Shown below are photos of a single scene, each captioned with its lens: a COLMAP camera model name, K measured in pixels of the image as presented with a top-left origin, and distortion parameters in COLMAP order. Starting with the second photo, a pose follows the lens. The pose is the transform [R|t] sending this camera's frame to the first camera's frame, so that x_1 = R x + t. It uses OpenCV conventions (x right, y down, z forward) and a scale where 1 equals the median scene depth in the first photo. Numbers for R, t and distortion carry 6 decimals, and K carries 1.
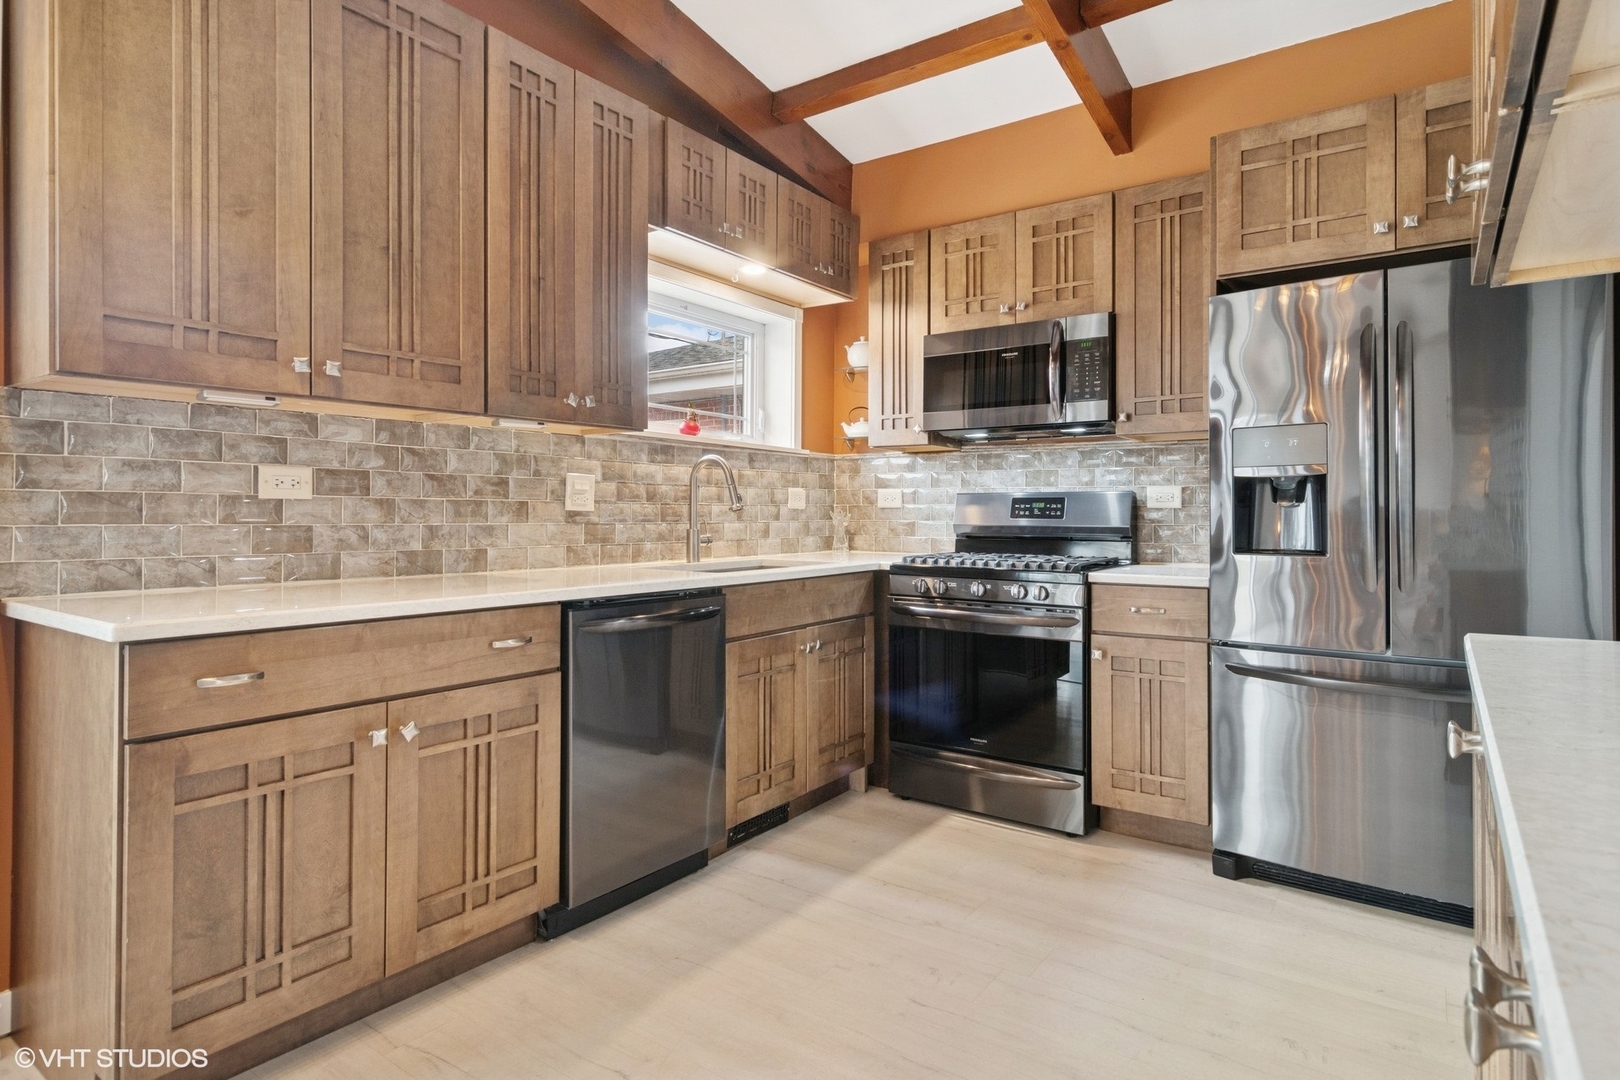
lens RADIAL K [[875.9, 0, 805.0], [0, 875.9, 513.7], [0, 0, 1]] dist [0.000568, 0.001140]
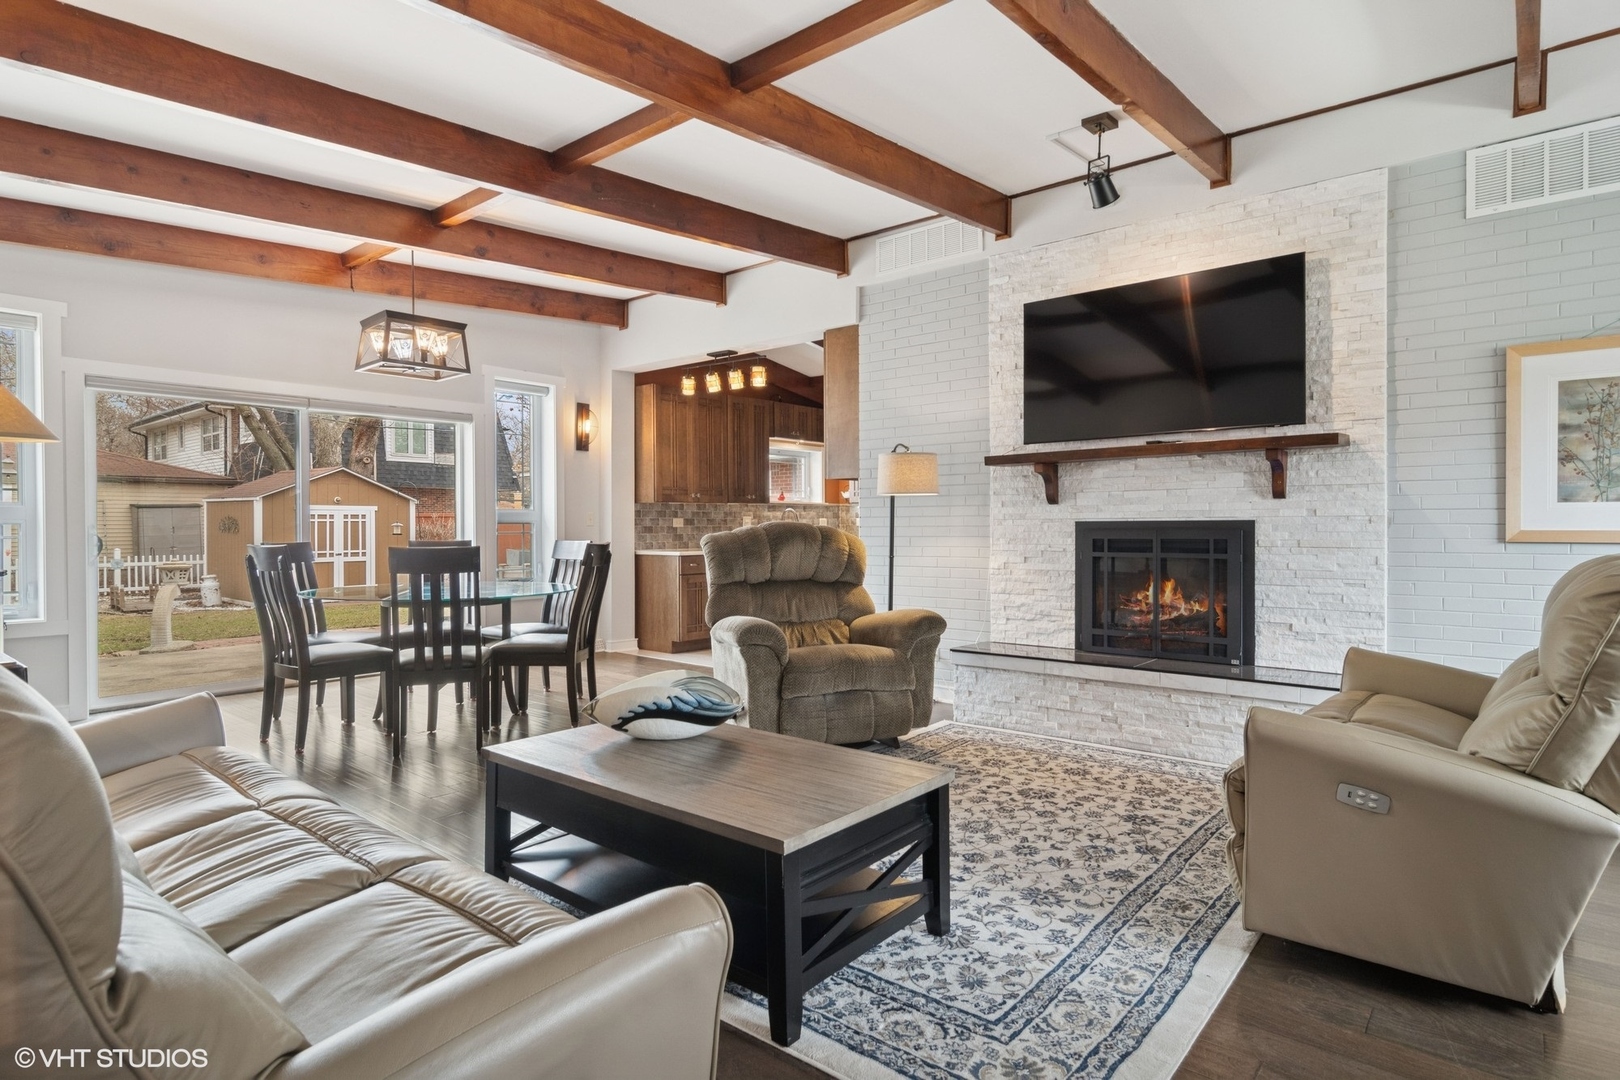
lens RADIAL K [[867.5, 0, 811.2], [0, 867.5, 532.6], [0, 0, 1]] dist [-0.002110, 0.000728]
pose [[0.997228, -0.008895, -0.073872, 0.188073], [0.009596, 0.999912, 0.009136, -0.015605], [0.073784, -0.009820, 0.997226, -1.984824]]
